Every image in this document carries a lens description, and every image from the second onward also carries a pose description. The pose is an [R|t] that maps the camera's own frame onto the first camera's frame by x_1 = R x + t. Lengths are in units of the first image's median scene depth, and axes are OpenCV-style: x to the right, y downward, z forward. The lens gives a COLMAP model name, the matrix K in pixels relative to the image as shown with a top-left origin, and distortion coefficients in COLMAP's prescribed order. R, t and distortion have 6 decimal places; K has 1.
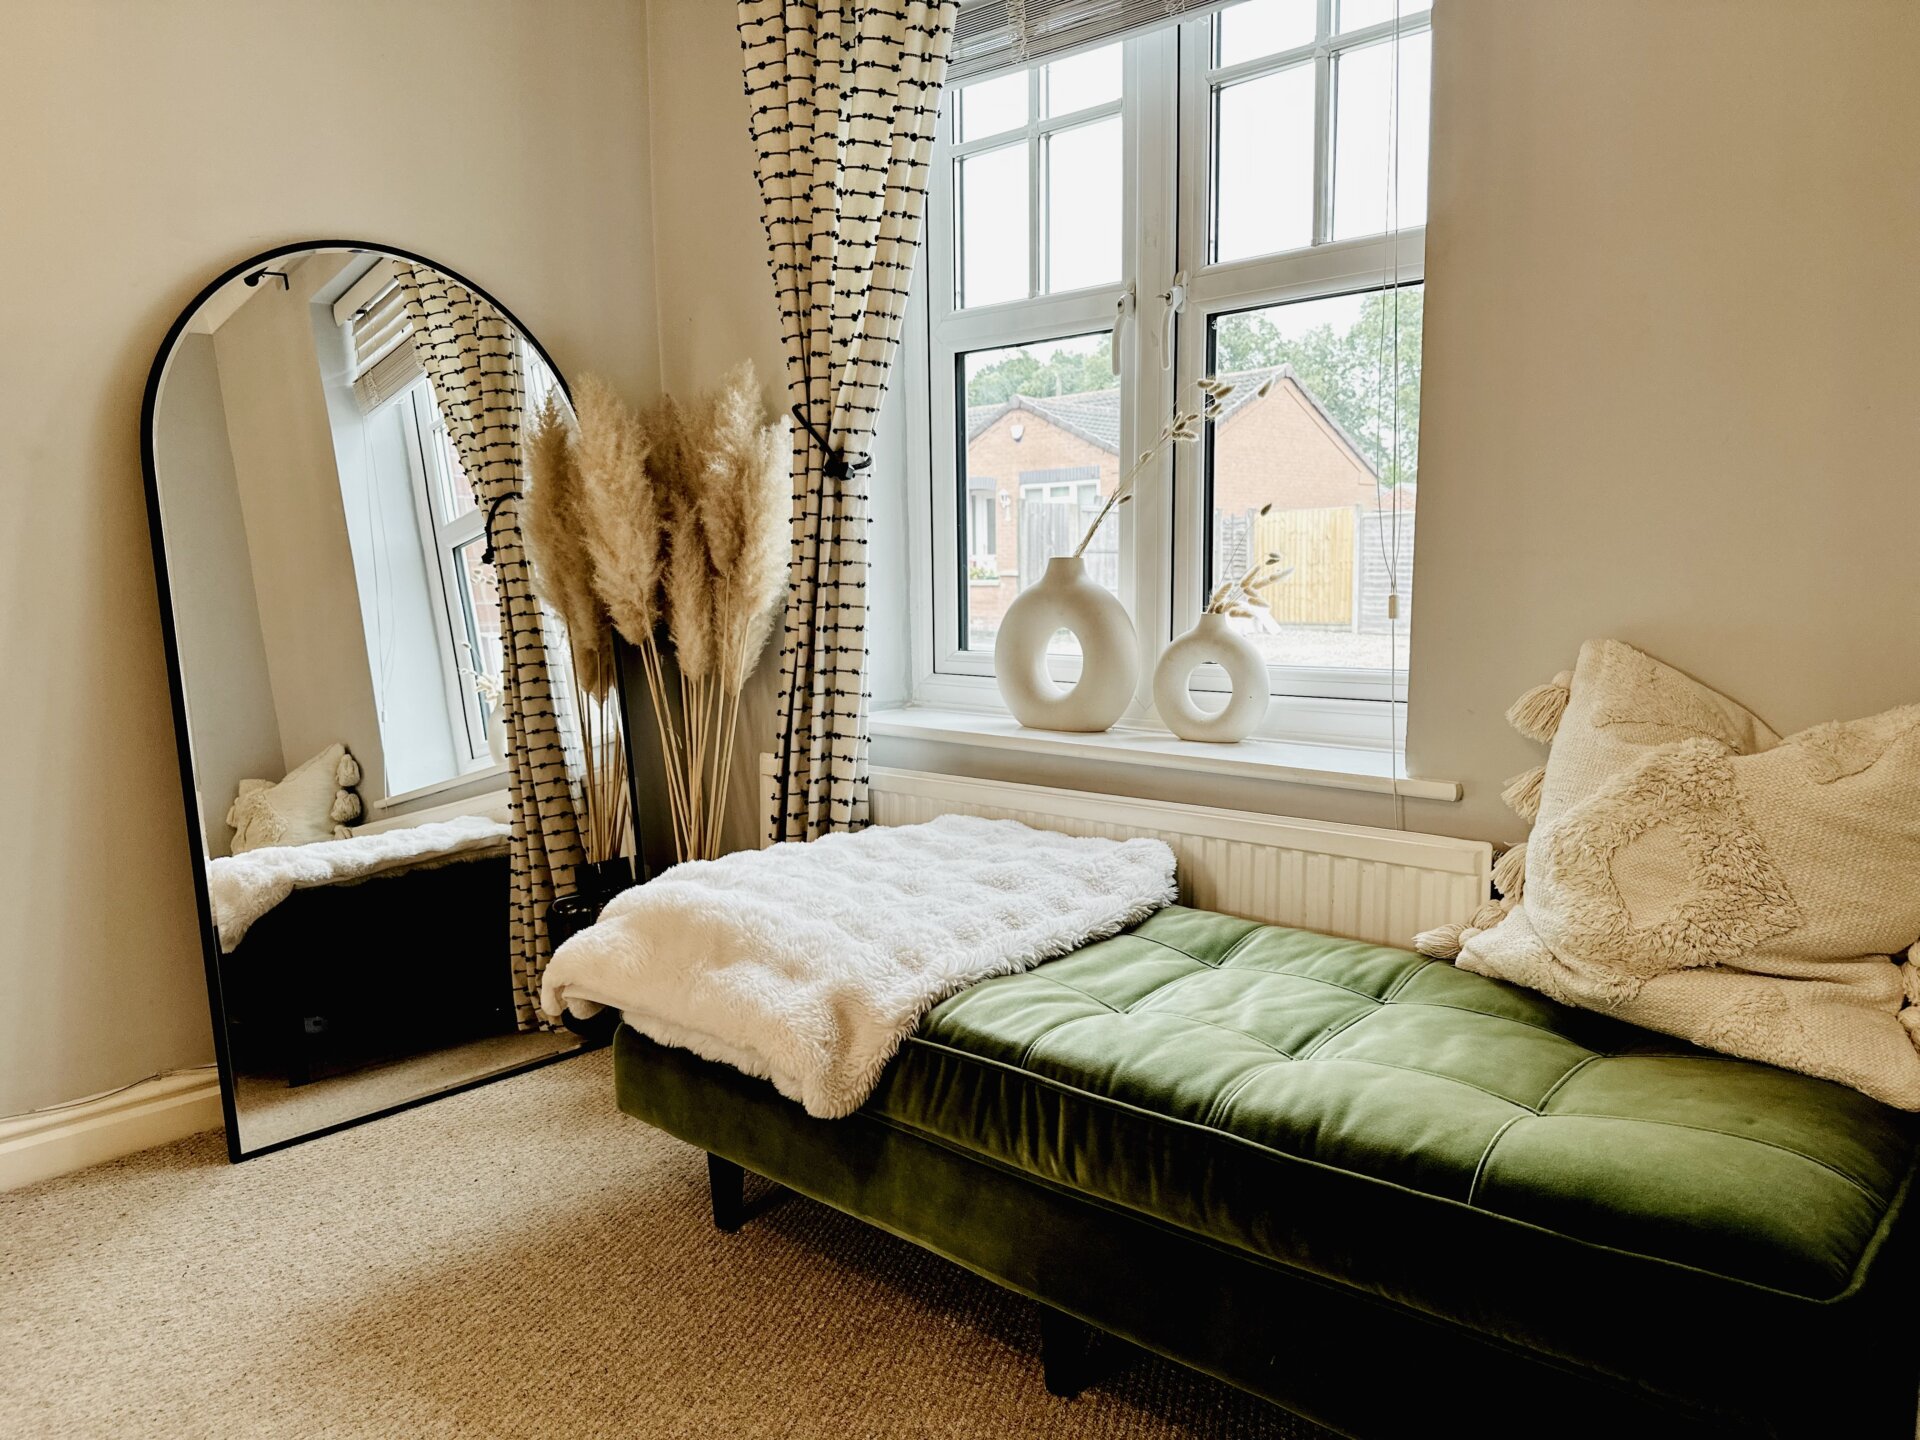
lens RADIAL K [[1348.1, 0, 966.8], [0, 1348.1, 725.7], [0, 0, 1]] dist [0.123009, -0.232833]
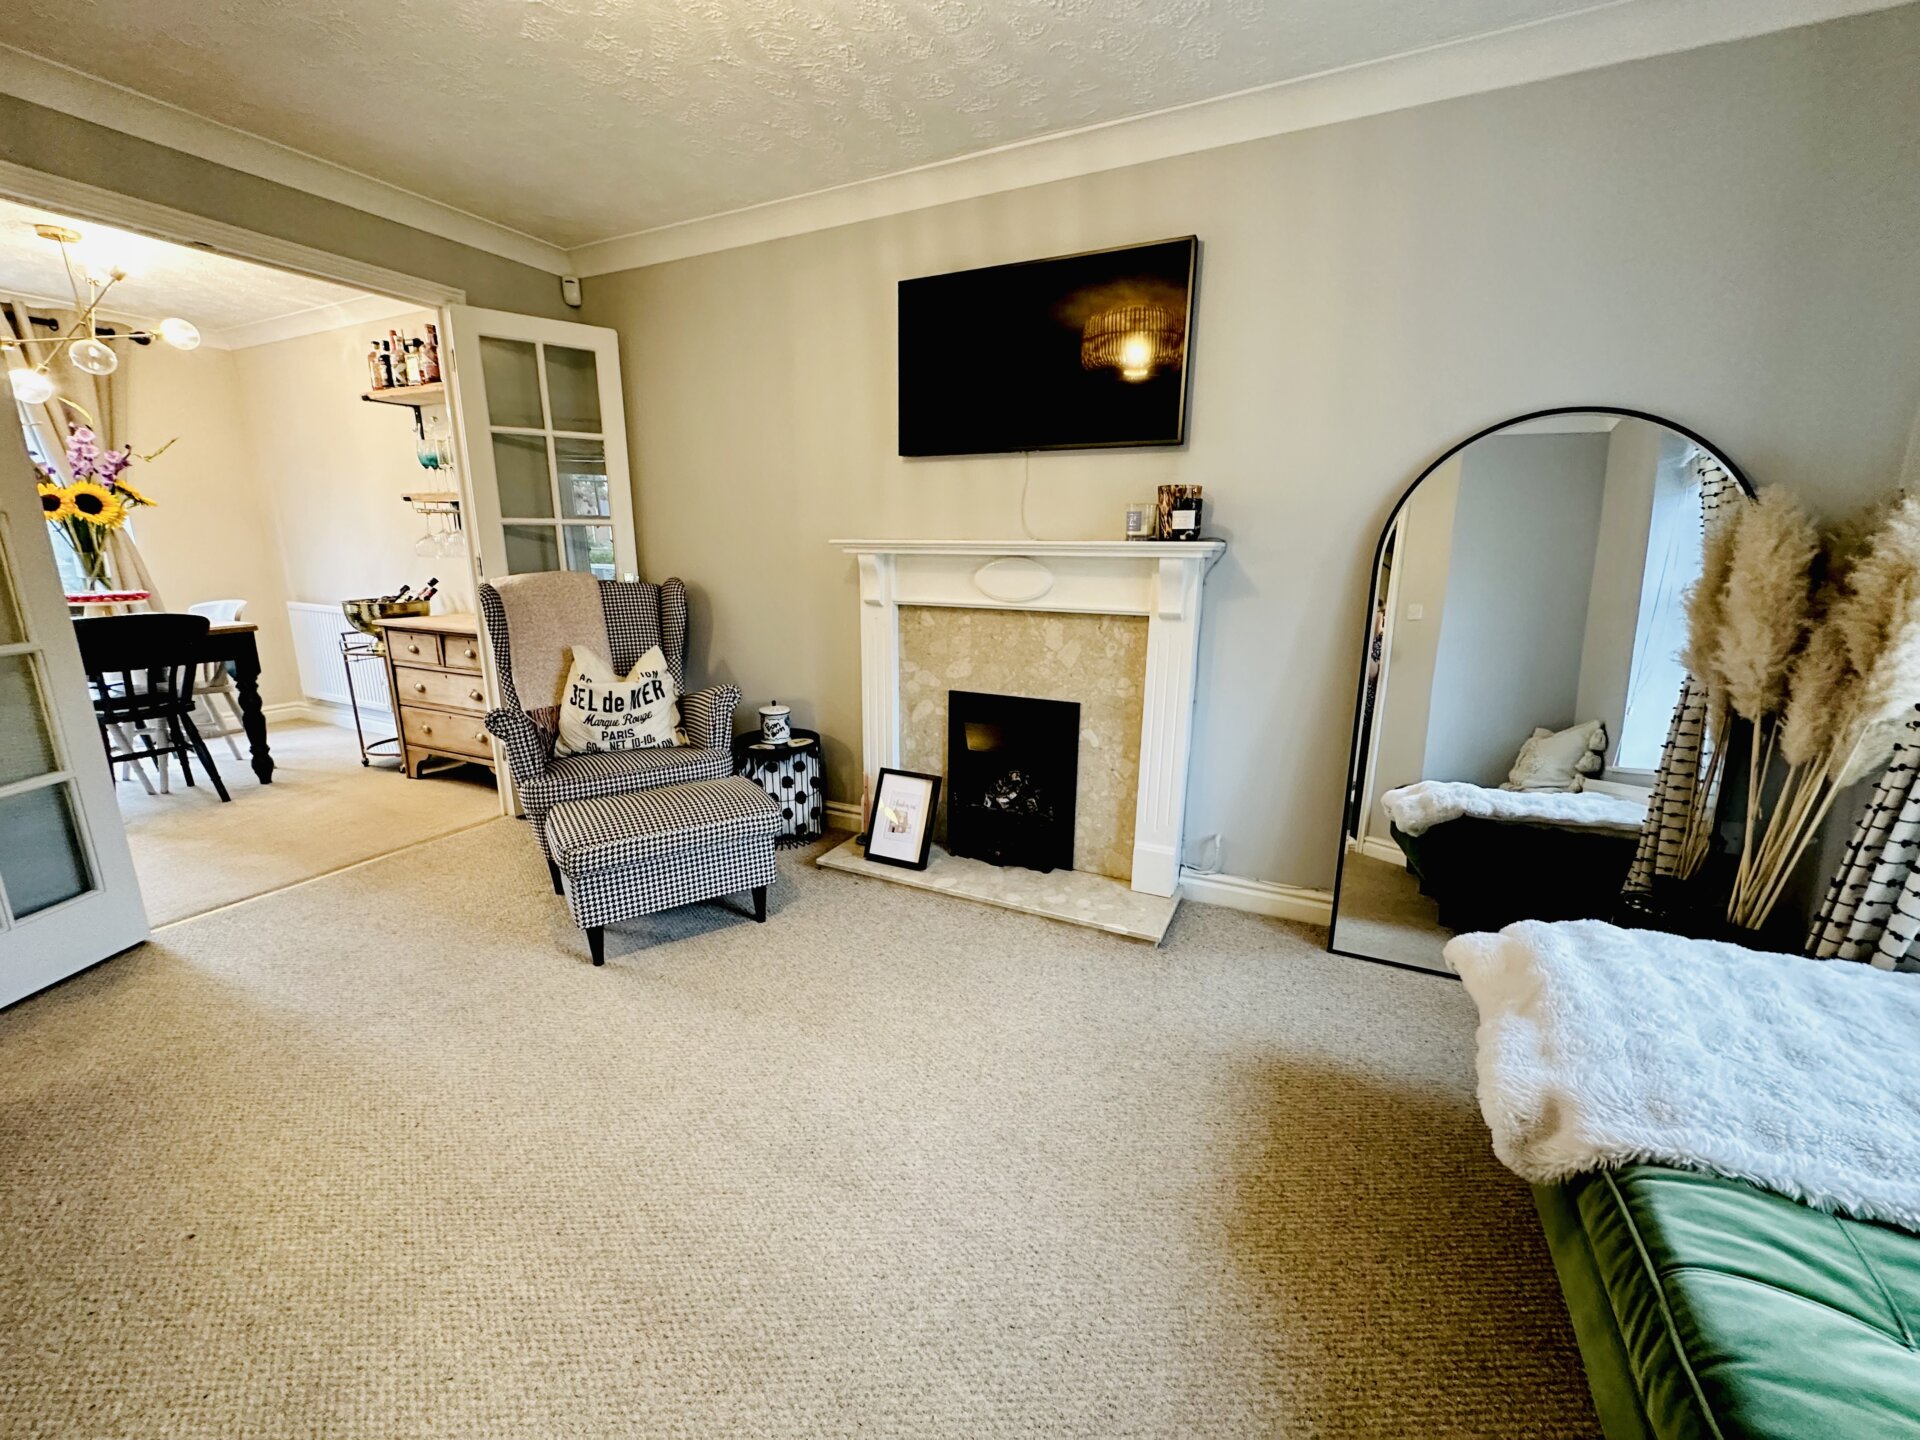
lens RADIAL K [[770.2, 0, 960.9], [0, 770.2, 724.4], [0, 0, 1]] dist [0.000100, 0.000084]
pose [[0.268111, 0.239565, -0.933127, 0.222429], [-0.117371, 0.969496, 0.215178, -0.139753], [0.956212, 0.051830, 0.288050, 0.200082]]
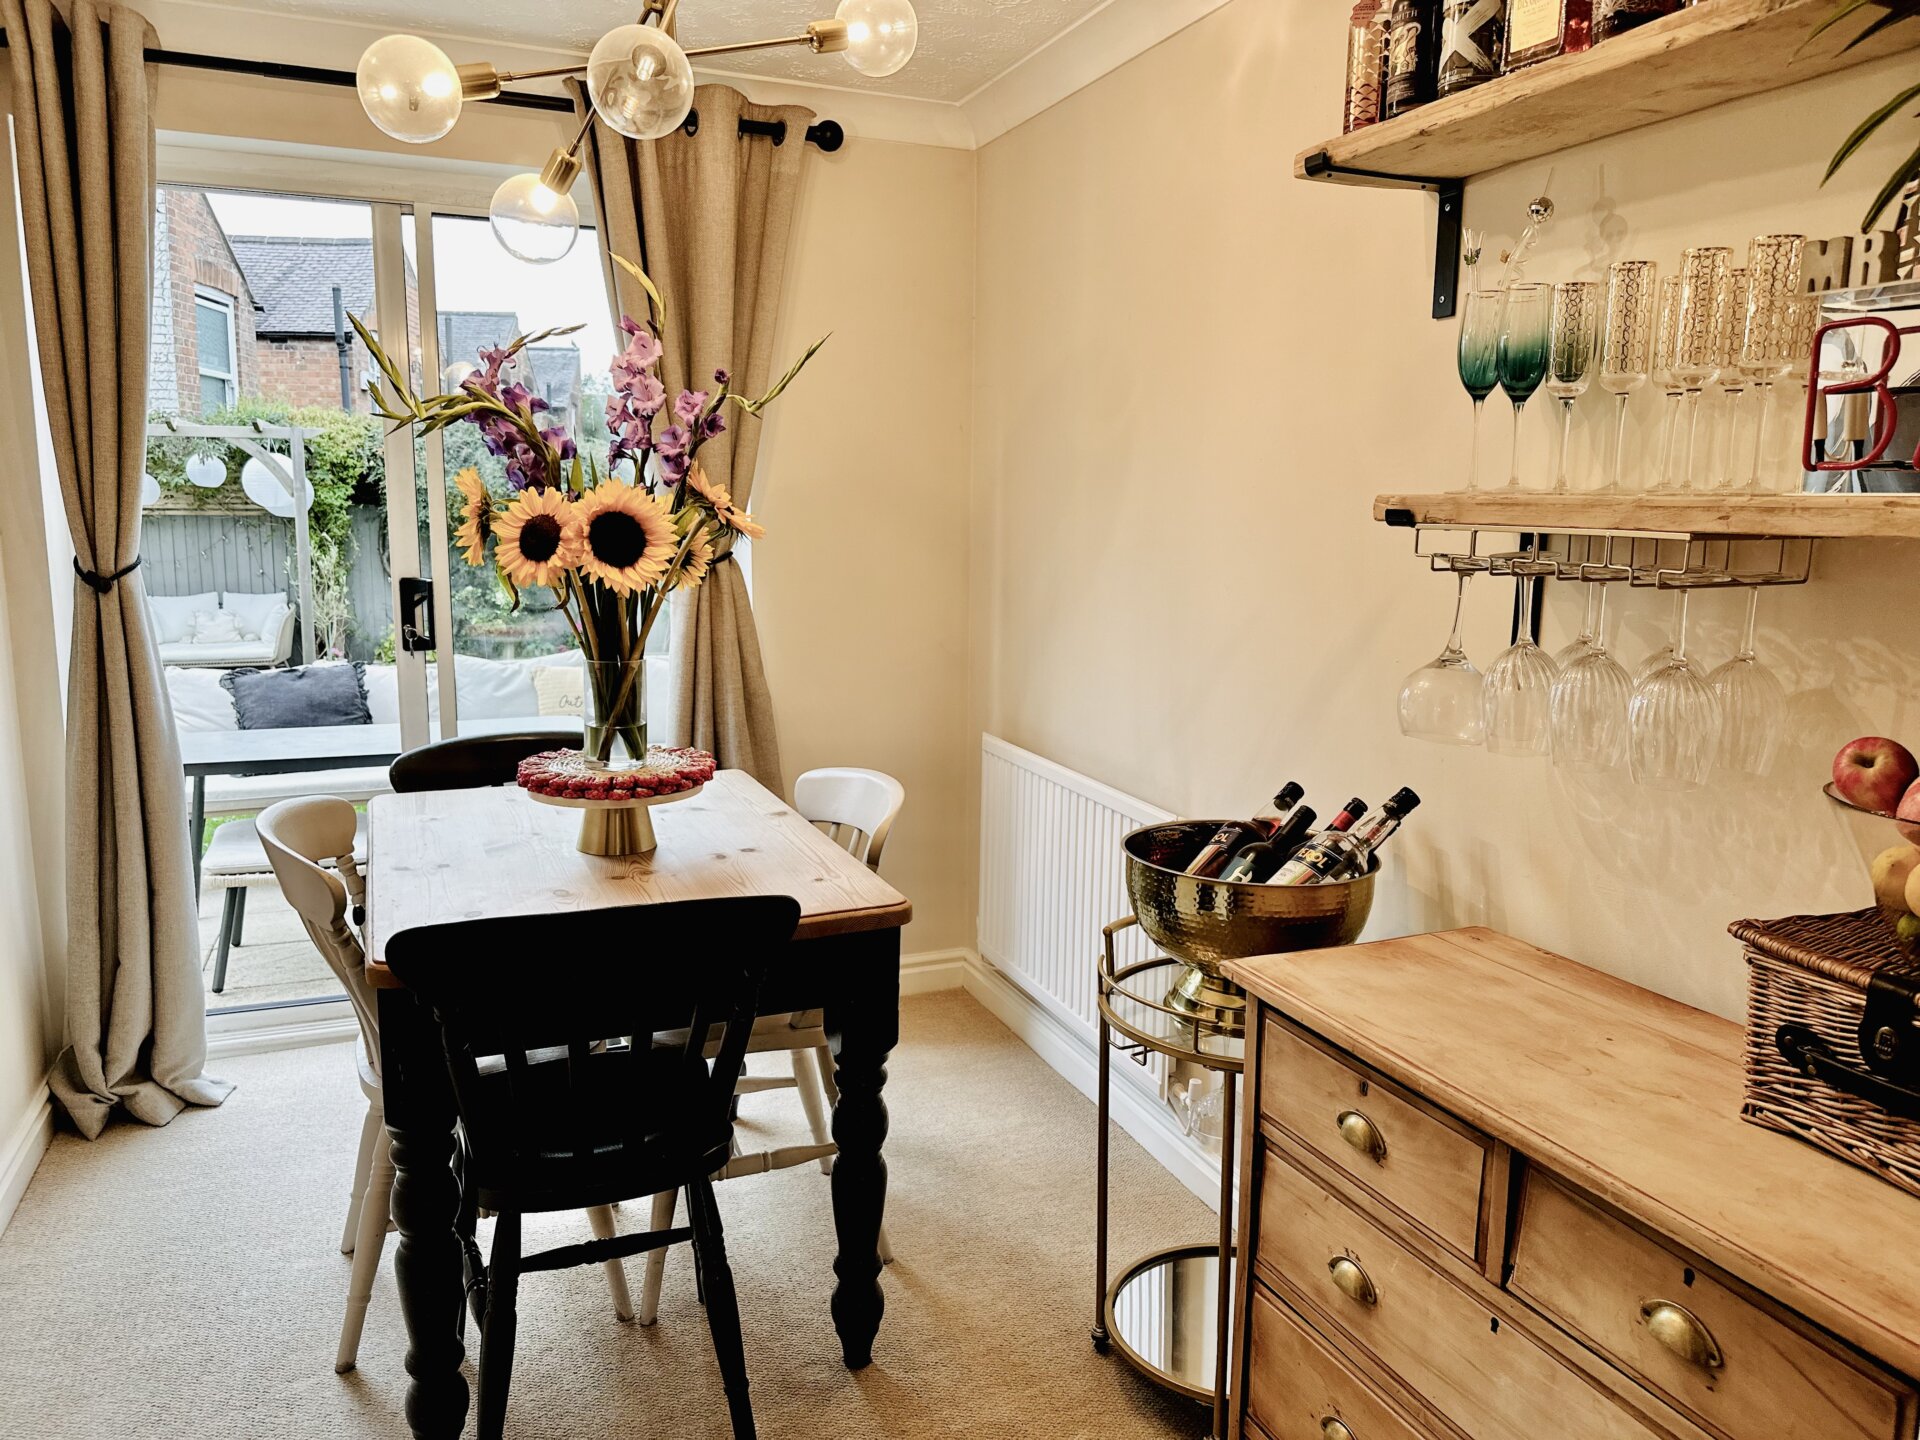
lens RADIAL K [[1334.6, 0, 979.2], [0, 1334.6, 725.0], [0, 0, 1]] dist [0.117050, -0.176736]
pose [[-0.424920, 0.158730, -0.891206, -0.945889], [-0.105176, 0.969182, 0.222765, -0.144093], [0.899100, 0.188391, -0.395130, -0.372214]]
